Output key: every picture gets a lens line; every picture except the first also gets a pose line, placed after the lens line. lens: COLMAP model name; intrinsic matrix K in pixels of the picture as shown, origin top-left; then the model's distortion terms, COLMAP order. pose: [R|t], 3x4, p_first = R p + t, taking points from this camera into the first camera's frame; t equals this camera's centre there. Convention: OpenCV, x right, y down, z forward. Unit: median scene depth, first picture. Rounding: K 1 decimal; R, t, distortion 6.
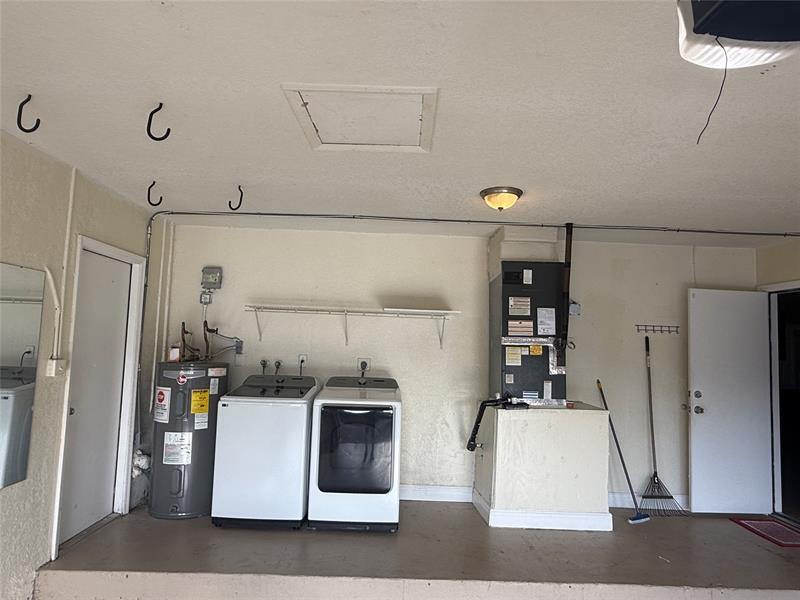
lens RADIAL K [[519.2, 0, 401.7], [0, 519.2, 300.8], [0, 0, 1]] dist [-0.010271, -0.000559]
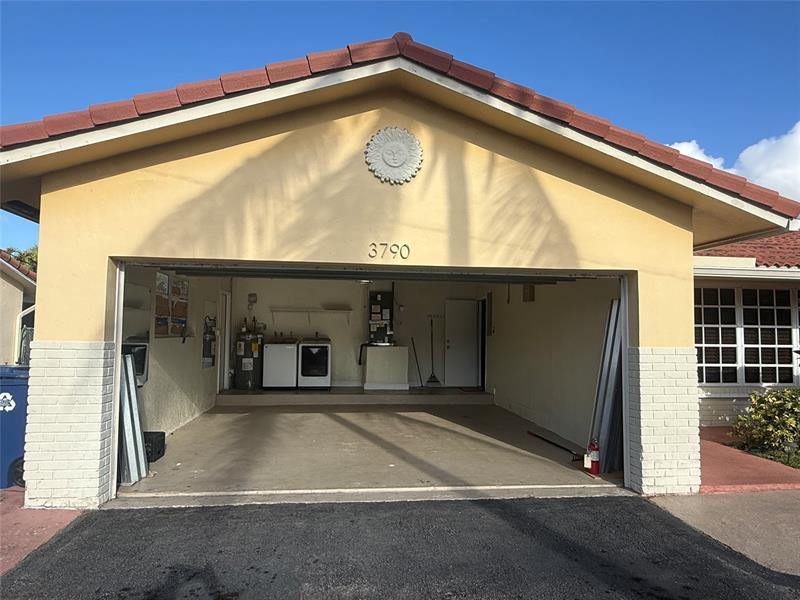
lens RADIAL K [[519.2, 0, 395.2], [0, 519.2, 300.7], [0, 0, 1]] dist [-0.010271, -0.000559]
pose [[0.996445, -0.016678, 0.082576, 0.108143], [0.015276, 0.999729, 0.017582, -0.075913], [-0.082847, -0.016258, 0.996430, -1.653625]]
